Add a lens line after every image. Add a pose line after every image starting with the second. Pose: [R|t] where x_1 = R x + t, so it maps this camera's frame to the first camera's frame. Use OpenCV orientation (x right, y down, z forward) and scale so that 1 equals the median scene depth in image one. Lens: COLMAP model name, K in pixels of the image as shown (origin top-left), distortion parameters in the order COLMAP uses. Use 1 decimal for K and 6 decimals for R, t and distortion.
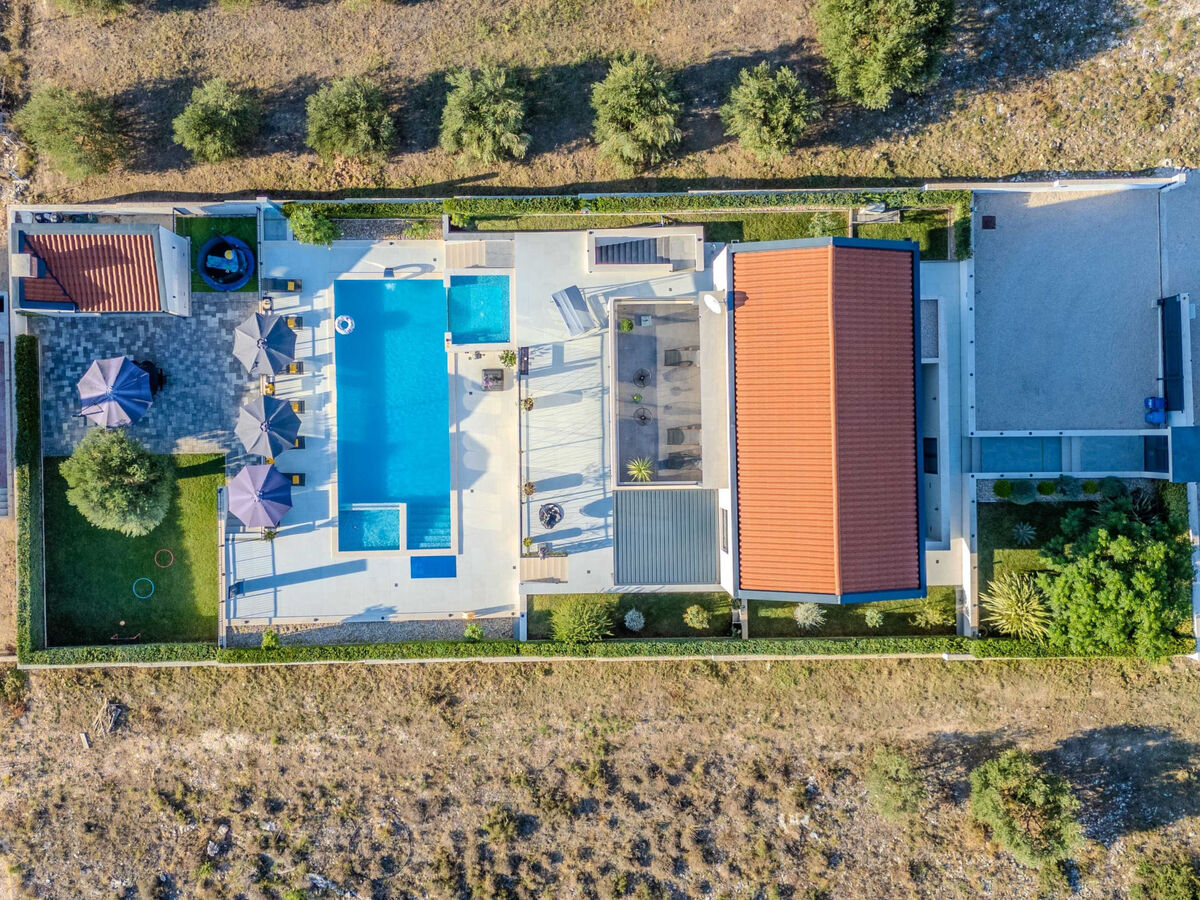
lens RADIAL K [[889.8, 0, 602.4], [0, 889.8, 449.0], [0, 0, 1]] dist [0.055265, -0.048871]
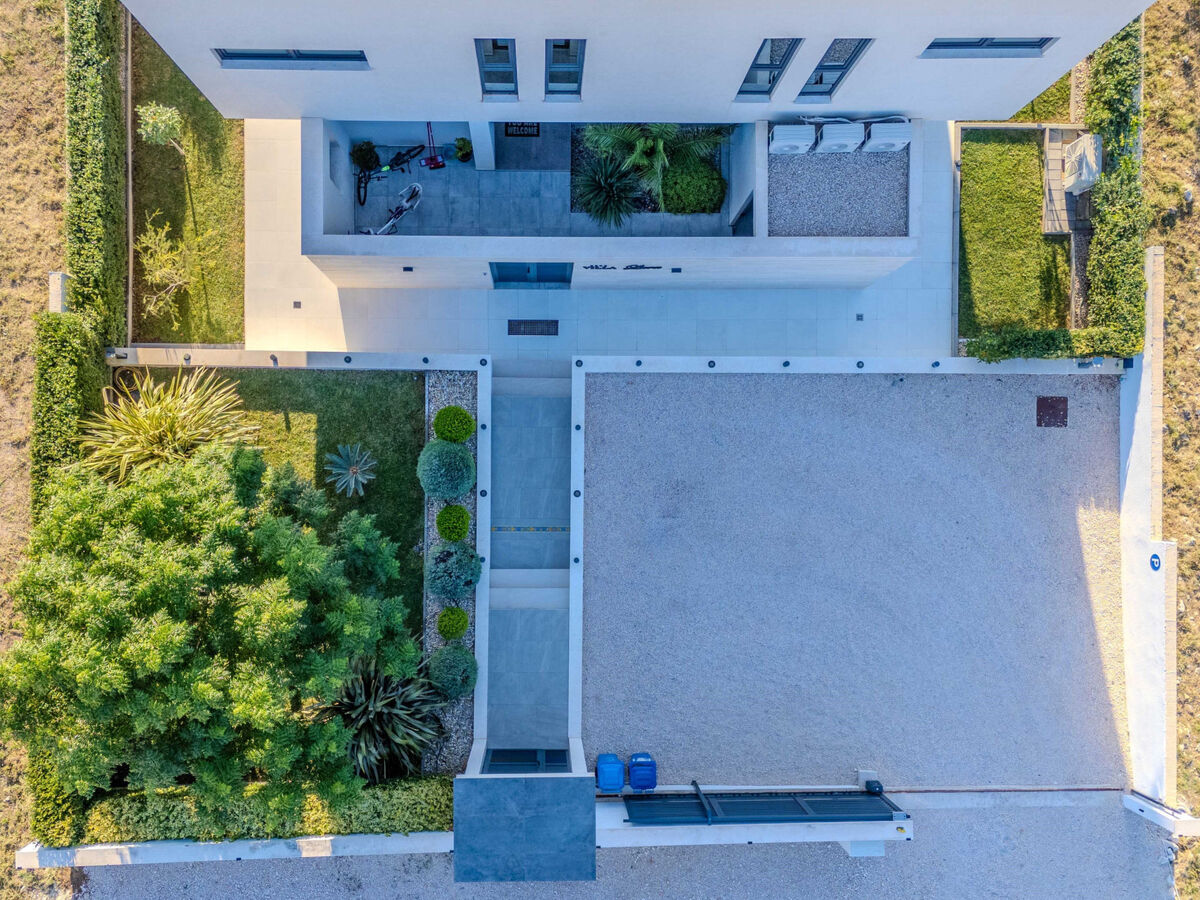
lens RADIAL K [[889.8, 0, 567.2], [0, 889.8, 410.9], [0, 0, 1]] dist [0.055265, -0.048871]
pose [[-0.017023, 0.999675, -0.018990, 0.444448], [-0.999754, -0.017289, -0.013902, -0.005301], [-0.014226, 0.018748, 0.999723, 0.560002]]
